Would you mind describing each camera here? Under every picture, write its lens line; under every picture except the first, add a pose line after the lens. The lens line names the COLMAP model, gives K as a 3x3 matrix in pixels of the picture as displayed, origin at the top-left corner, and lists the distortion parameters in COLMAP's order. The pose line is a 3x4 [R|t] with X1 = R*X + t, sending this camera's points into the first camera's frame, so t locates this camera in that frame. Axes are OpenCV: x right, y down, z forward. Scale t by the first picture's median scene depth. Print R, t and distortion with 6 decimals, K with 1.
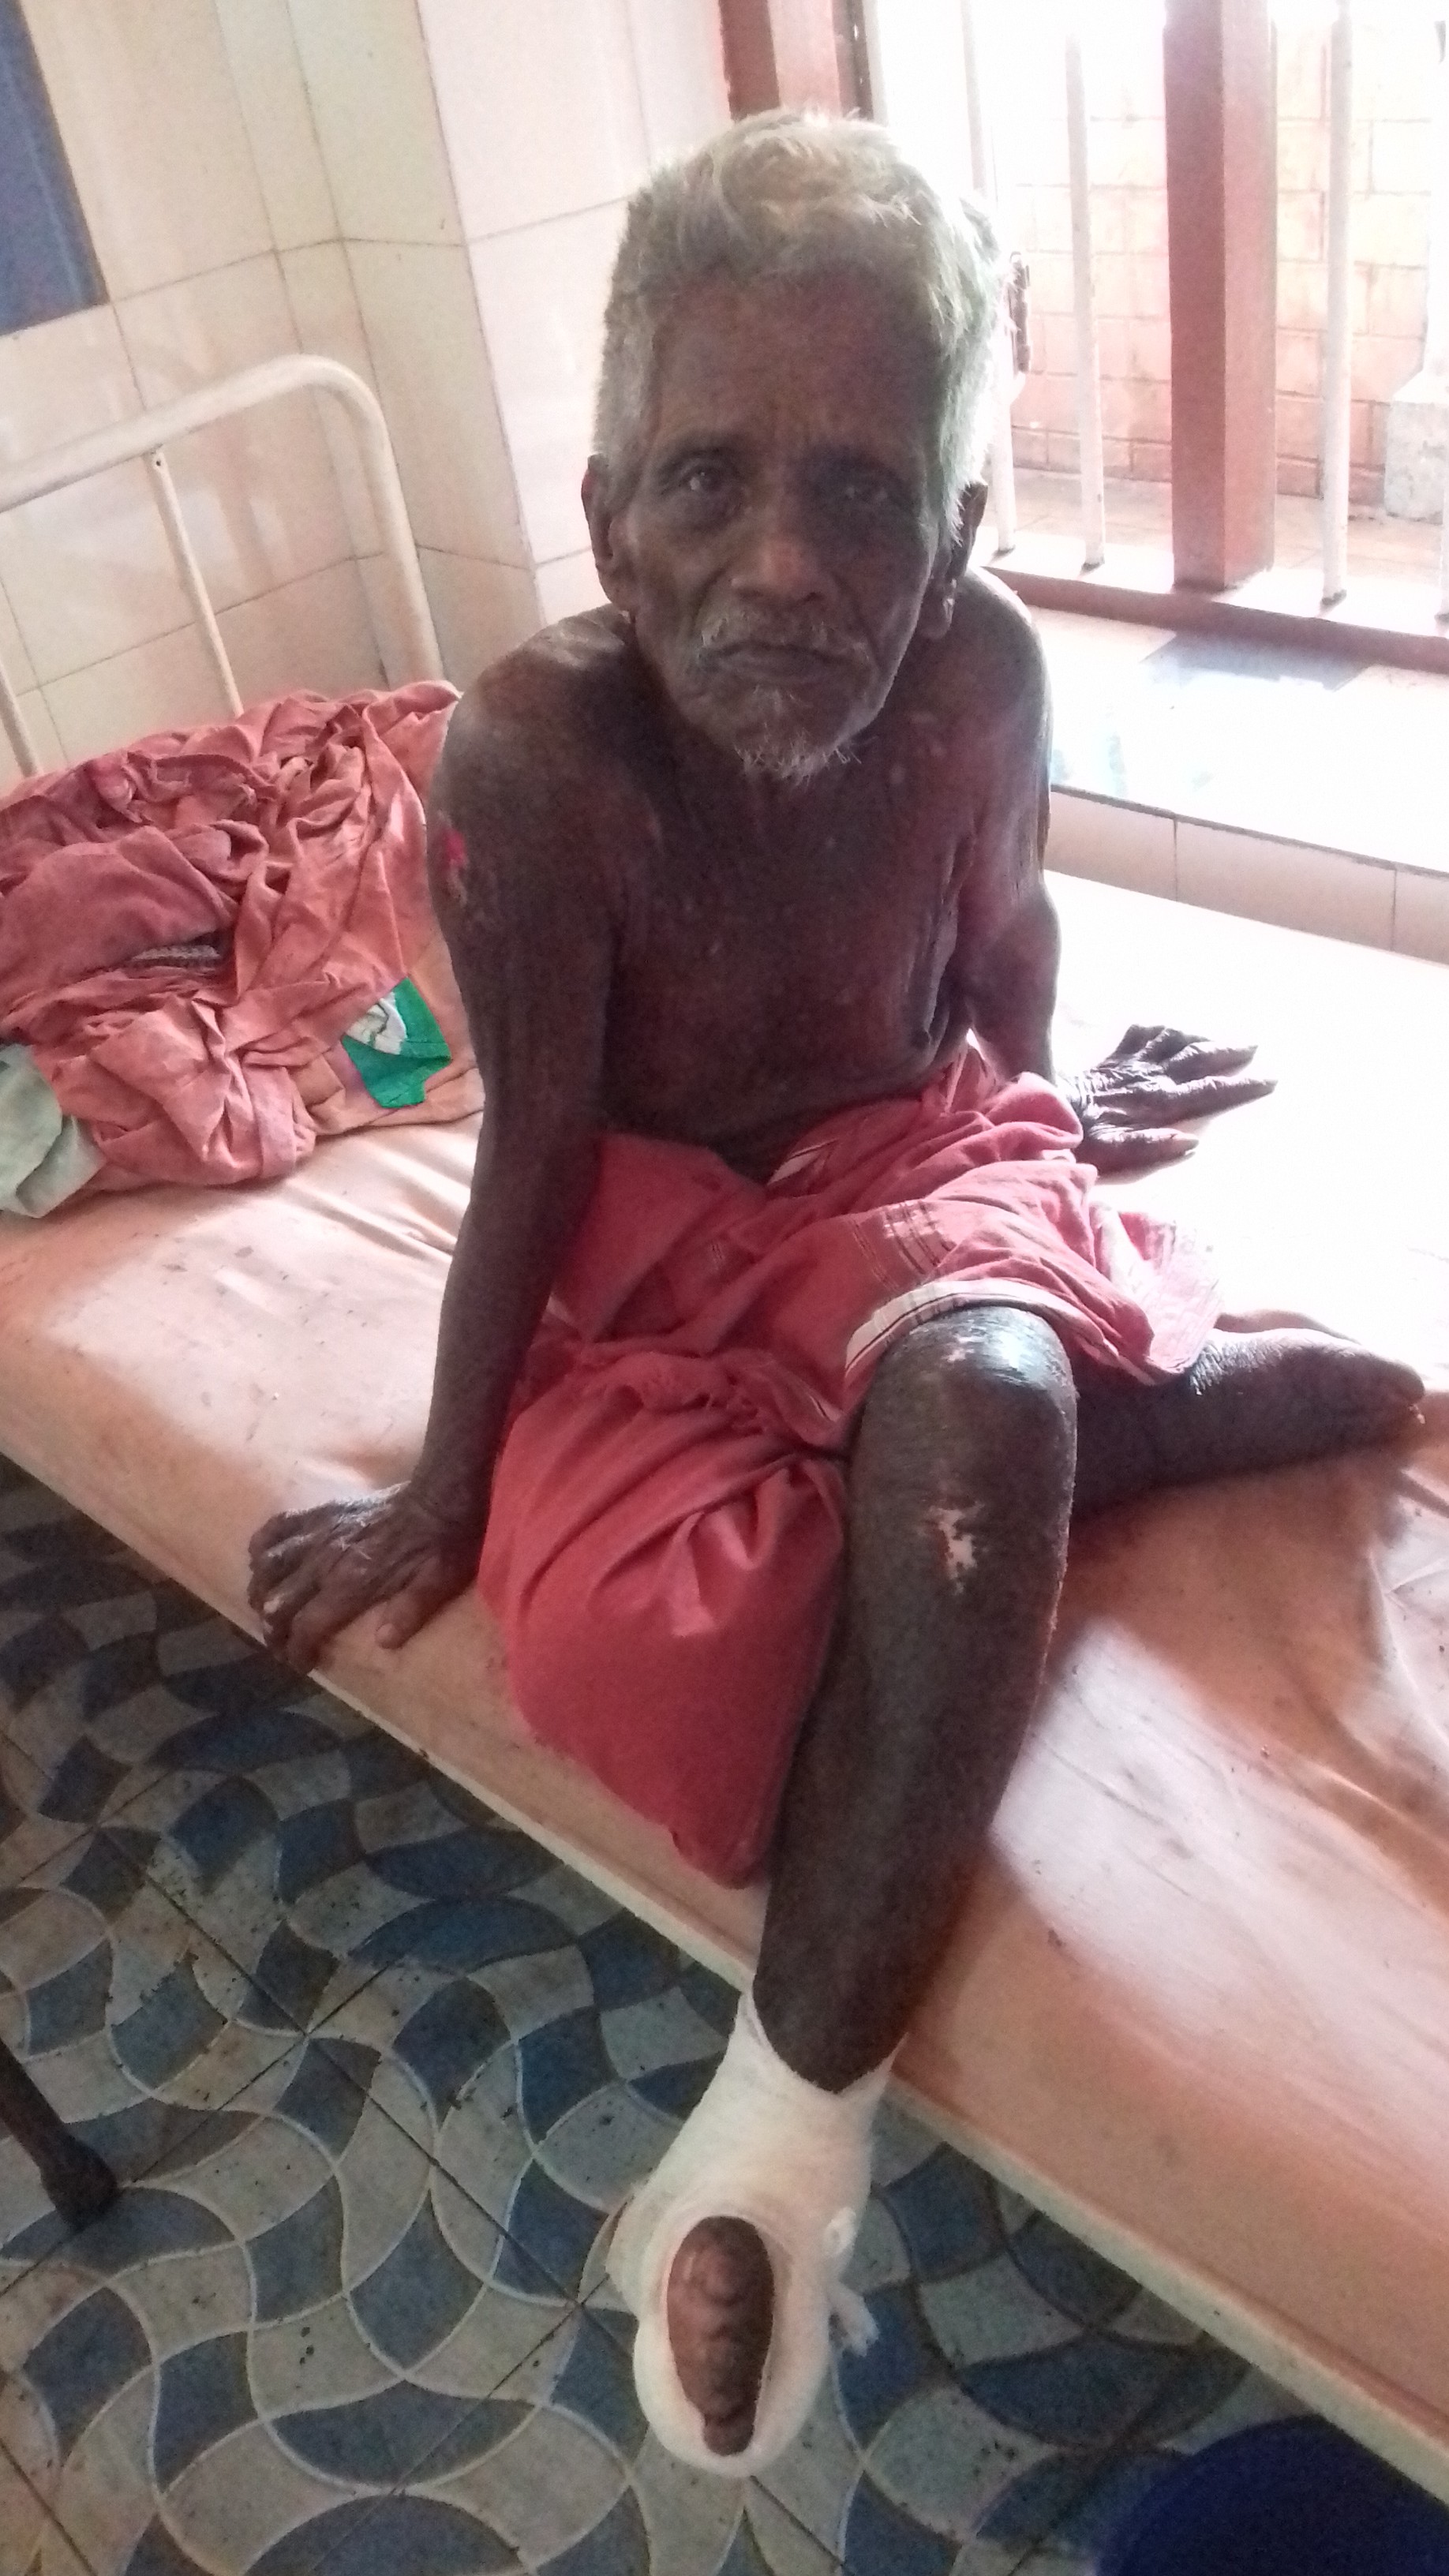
lens RADIAL K [[2071.3, 0, 653.5], [0, 2071.3, 1288.3], [0, 0, 1]] dist [0.000787, -0.000378]
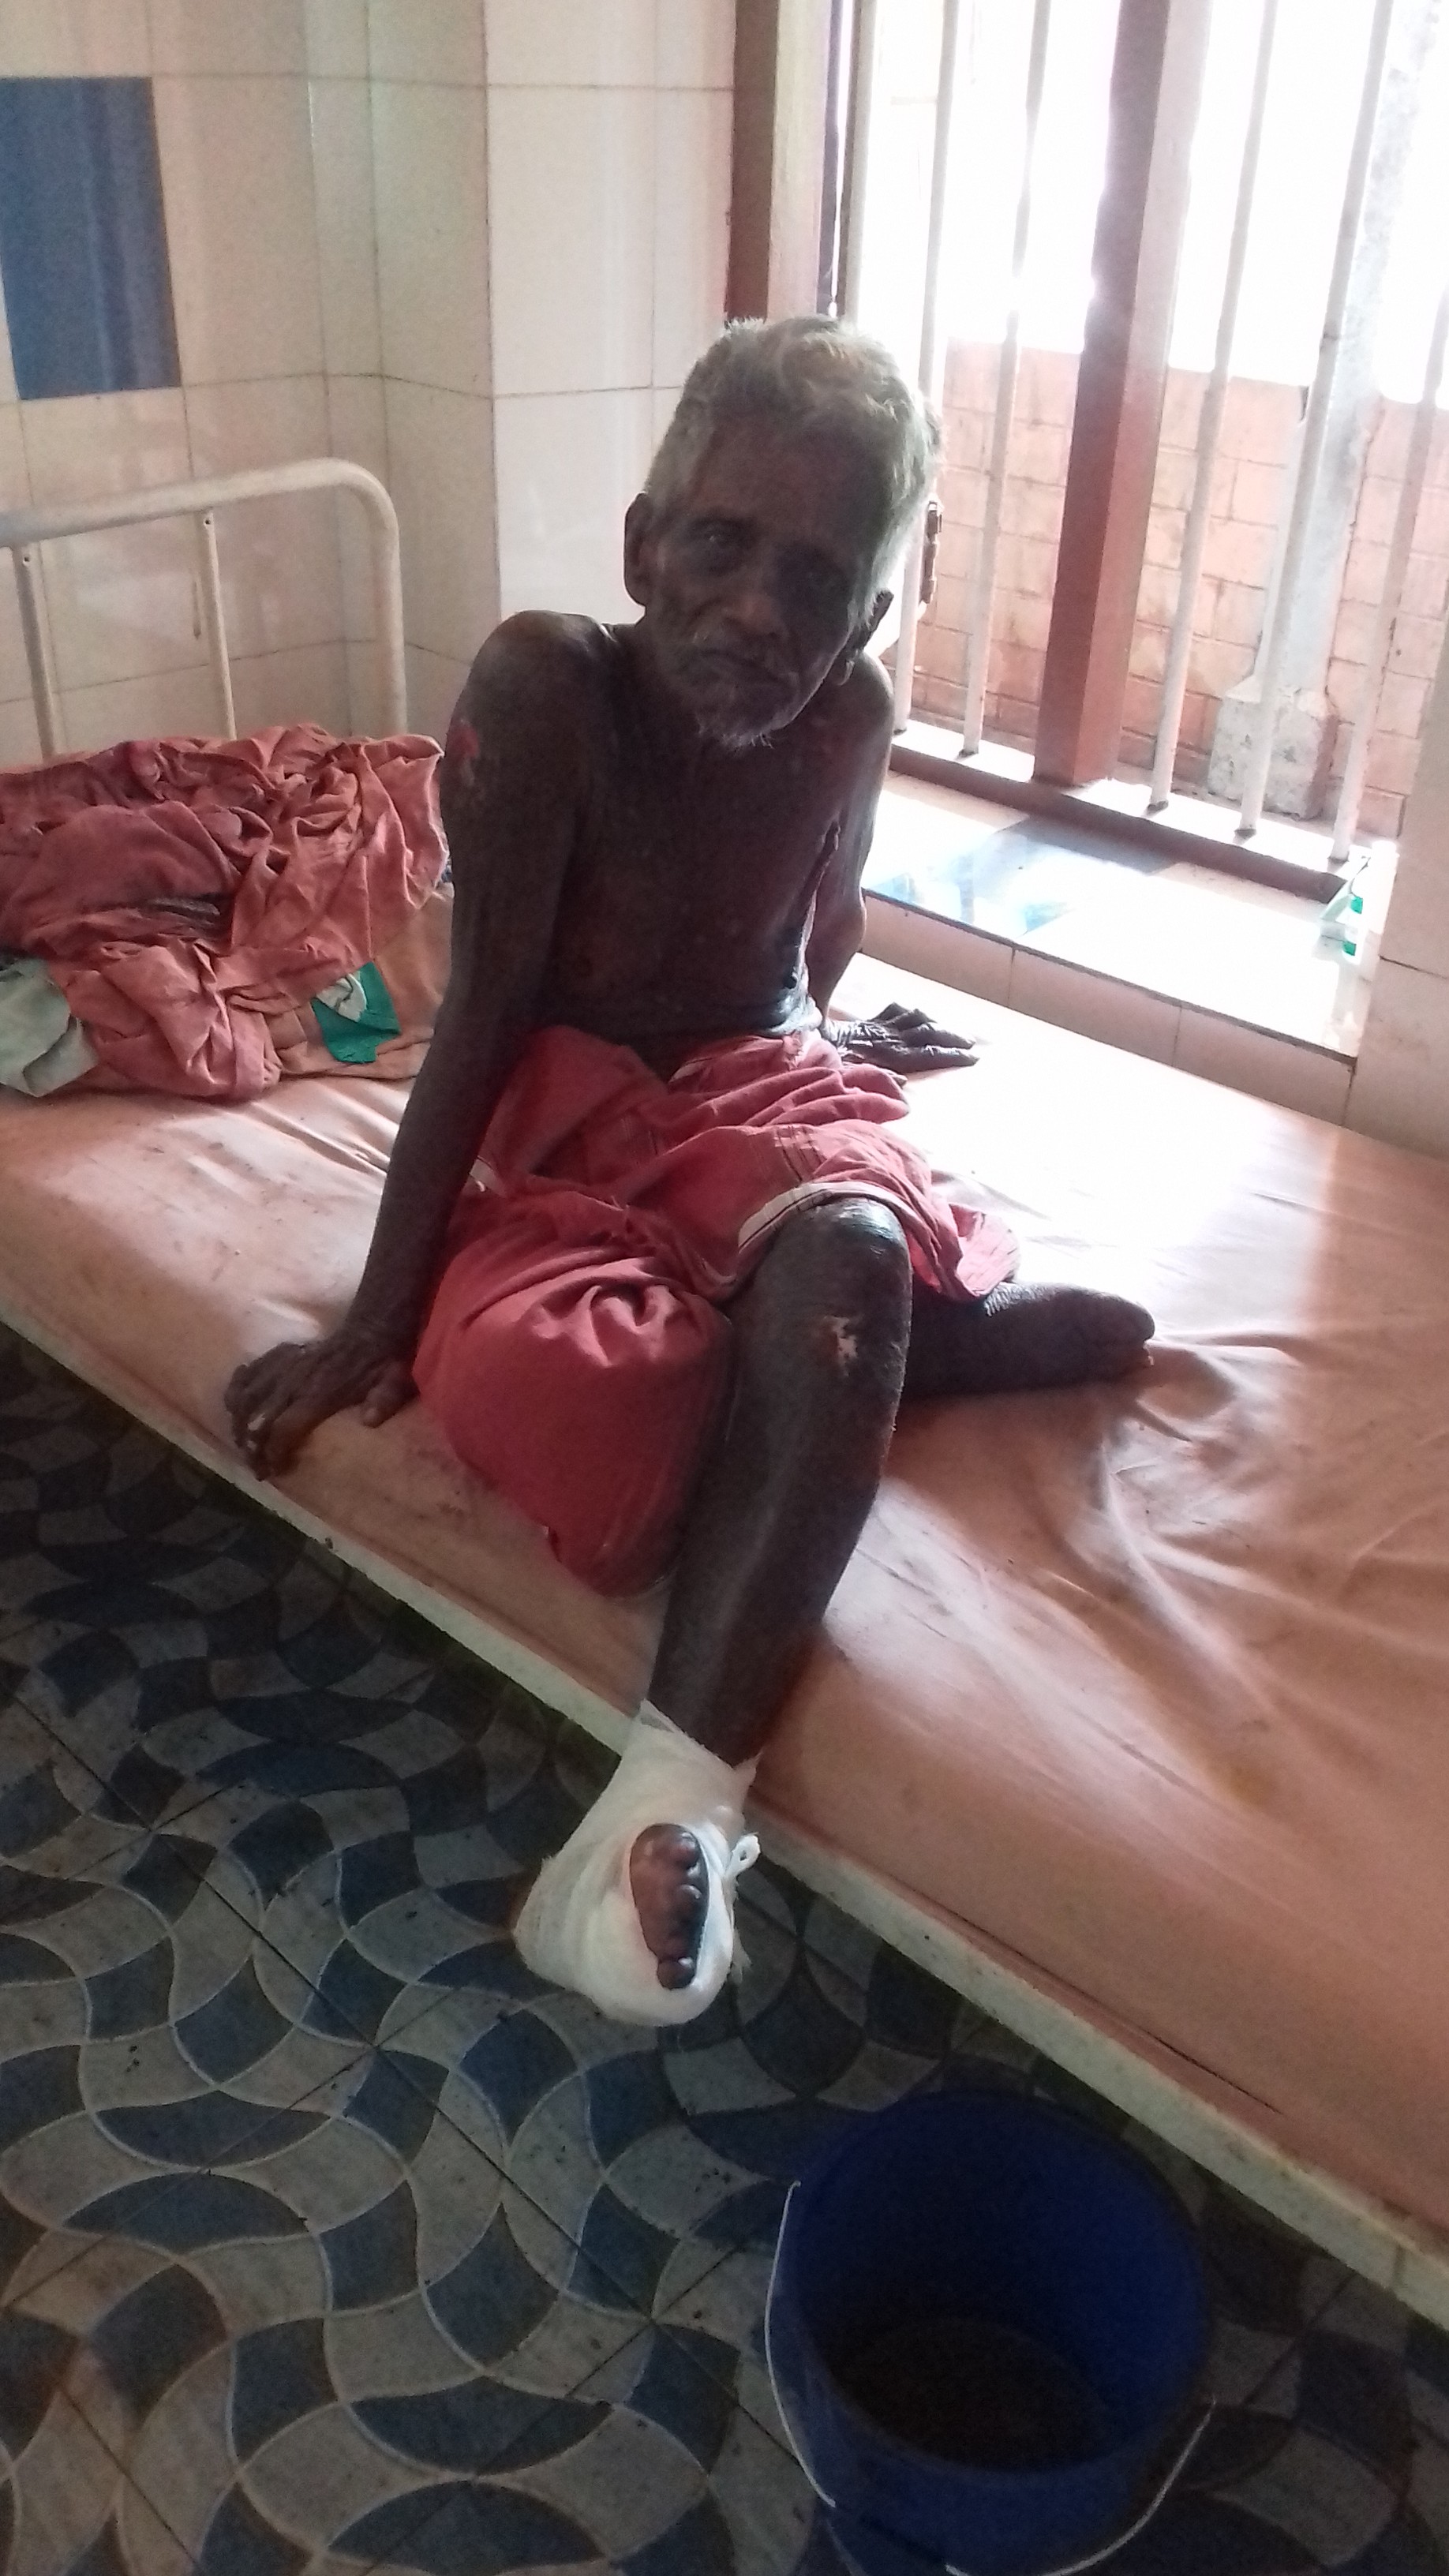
lens RADIAL K [[2071.3, 0, 653.5], [0, 2071.3, 1288.3], [0, 0, 1]] dist [0.000787, -0.000378]
pose [[0.983141, 0.152278, 0.101217, -0.055143], [-0.141784, 0.984433, -0.103868, 0.141362], [-0.115458, 0.087766, 0.989427, -0.184006]]
